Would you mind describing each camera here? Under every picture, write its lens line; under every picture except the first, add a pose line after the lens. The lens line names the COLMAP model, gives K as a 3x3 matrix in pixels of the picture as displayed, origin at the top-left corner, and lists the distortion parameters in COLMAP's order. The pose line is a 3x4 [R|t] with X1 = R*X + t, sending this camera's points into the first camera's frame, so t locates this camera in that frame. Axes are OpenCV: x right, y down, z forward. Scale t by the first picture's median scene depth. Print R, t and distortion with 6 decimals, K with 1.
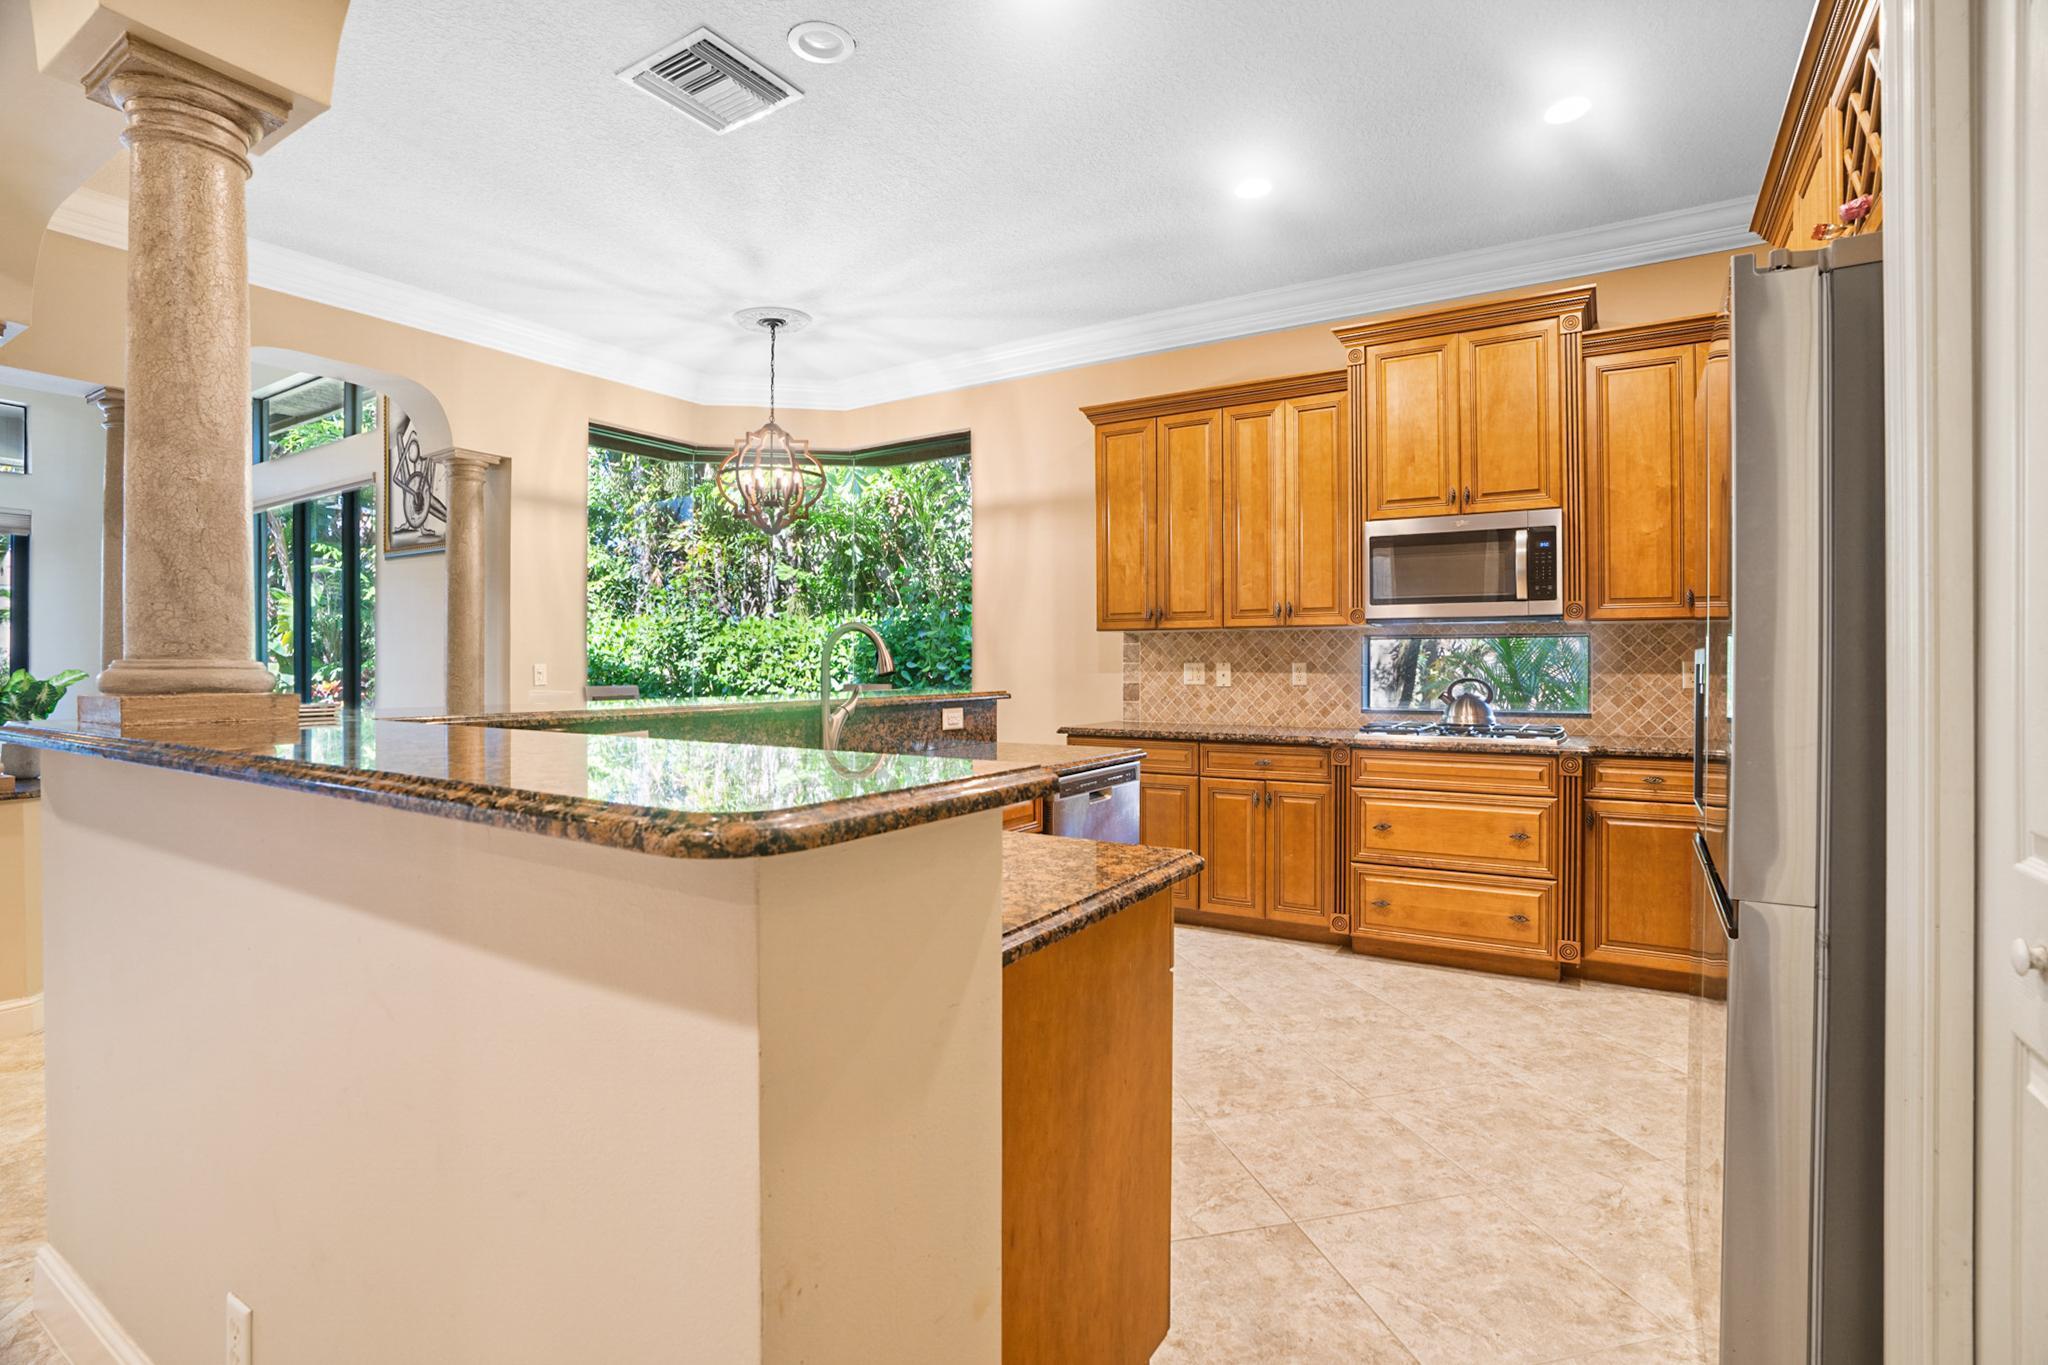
lens RADIAL K [[953.2, 0, 1027.9], [0, 953.2, 672.8], [0, 0, 1]] dist [-0.066239, 0.000756]
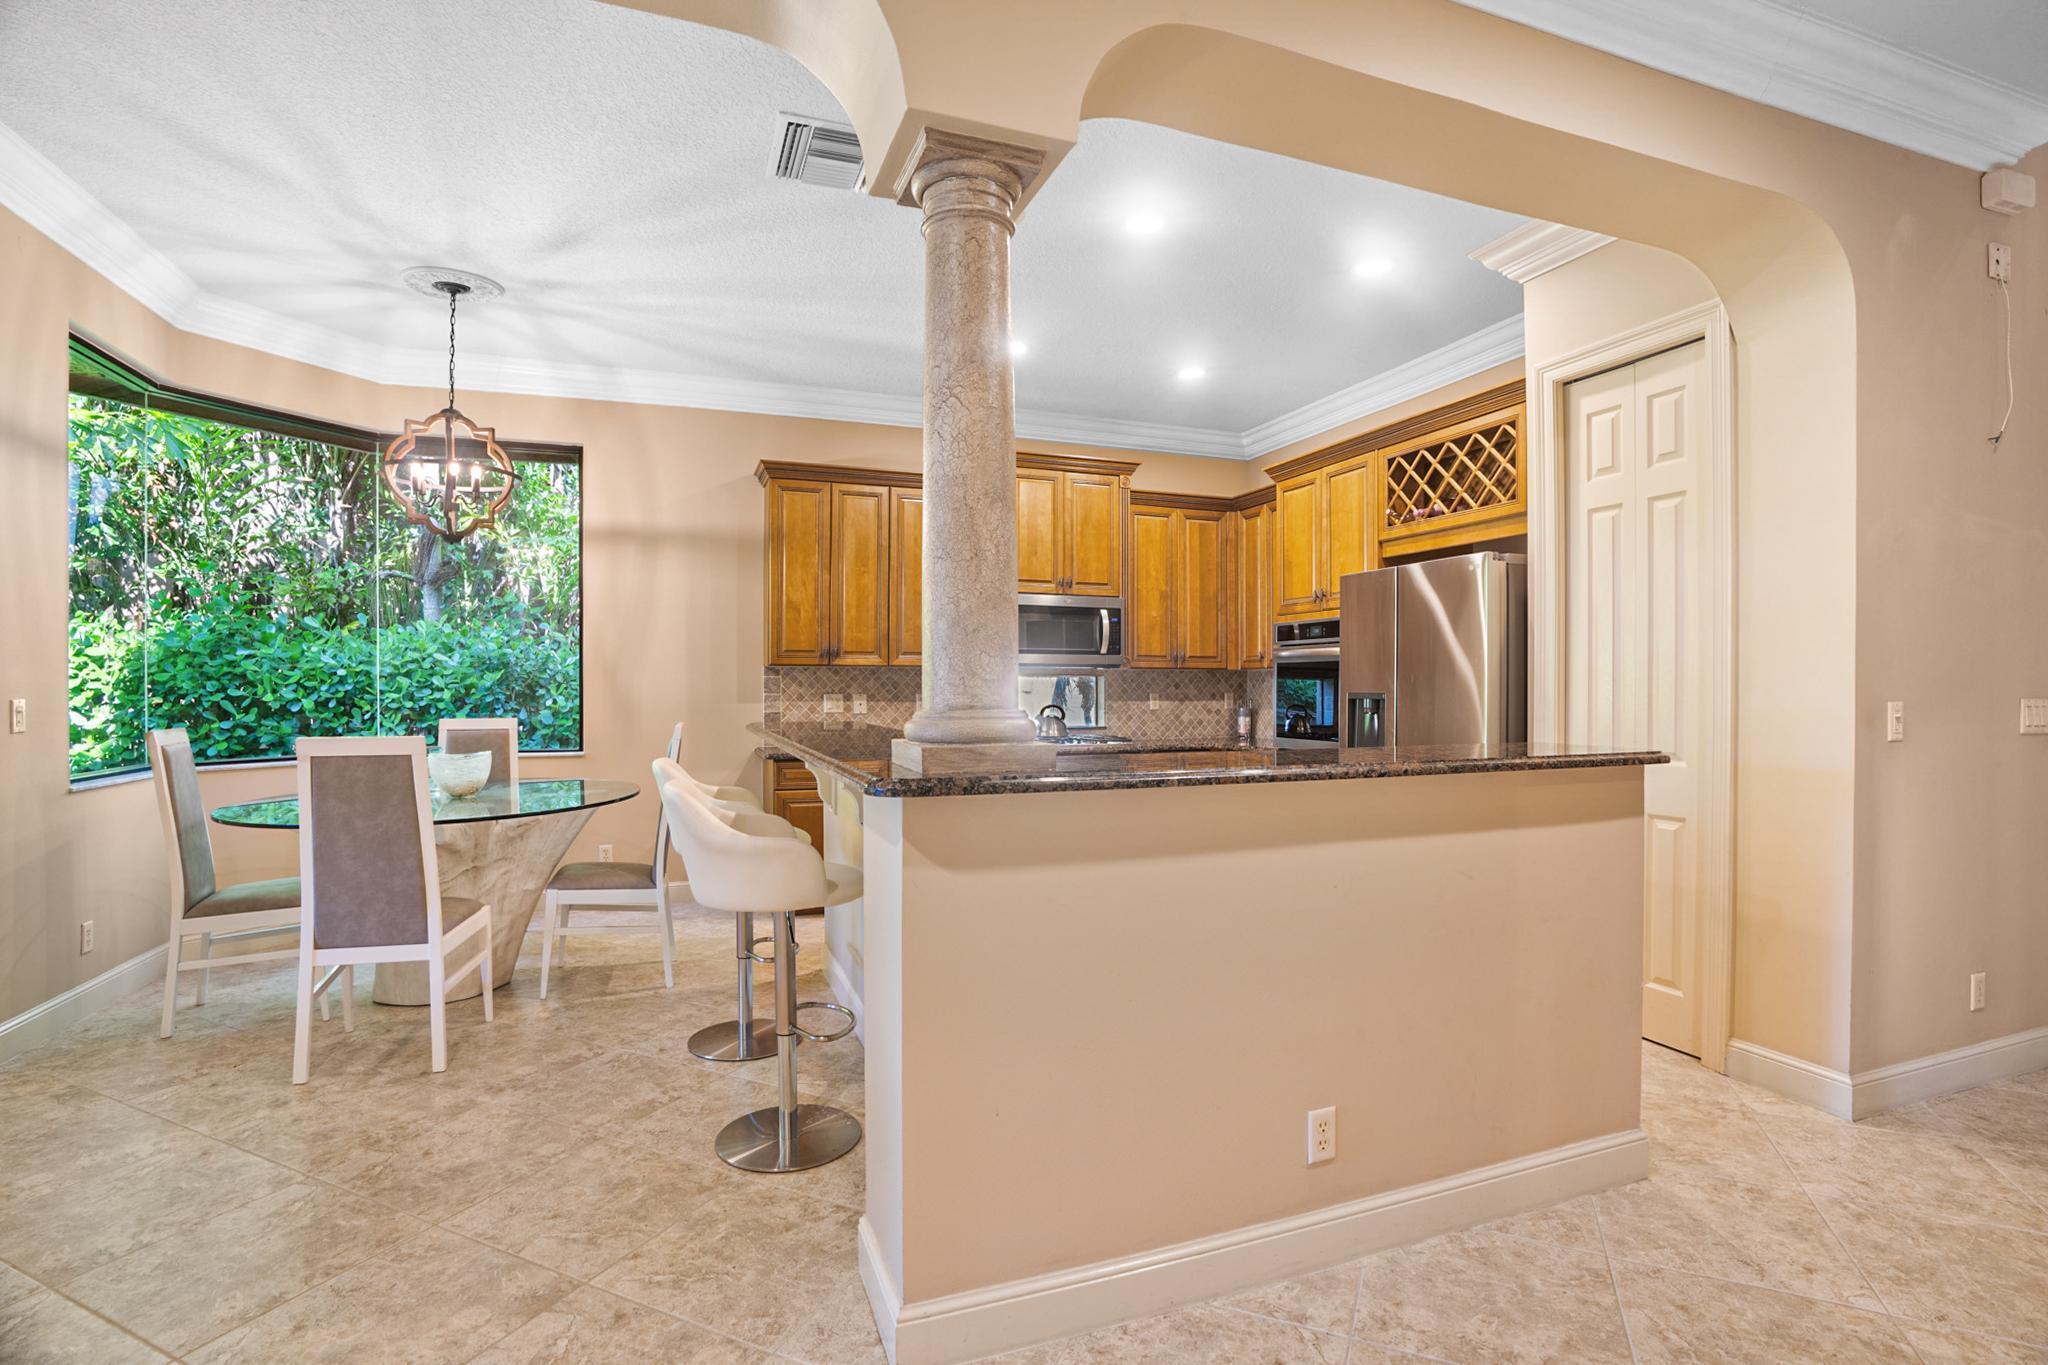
lens RADIAL K [[944.5, 0, 1019.3], [0, 944.5, 702.1], [0, 0, 1]] dist [-0.070824, 0.025801]
pose [[0.621223, -0.011332, 0.783552, -0.605858], [0.003191, 0.999924, 0.011931, -0.014014], [-0.783628, -0.004911, 0.621212, 0.104141]]
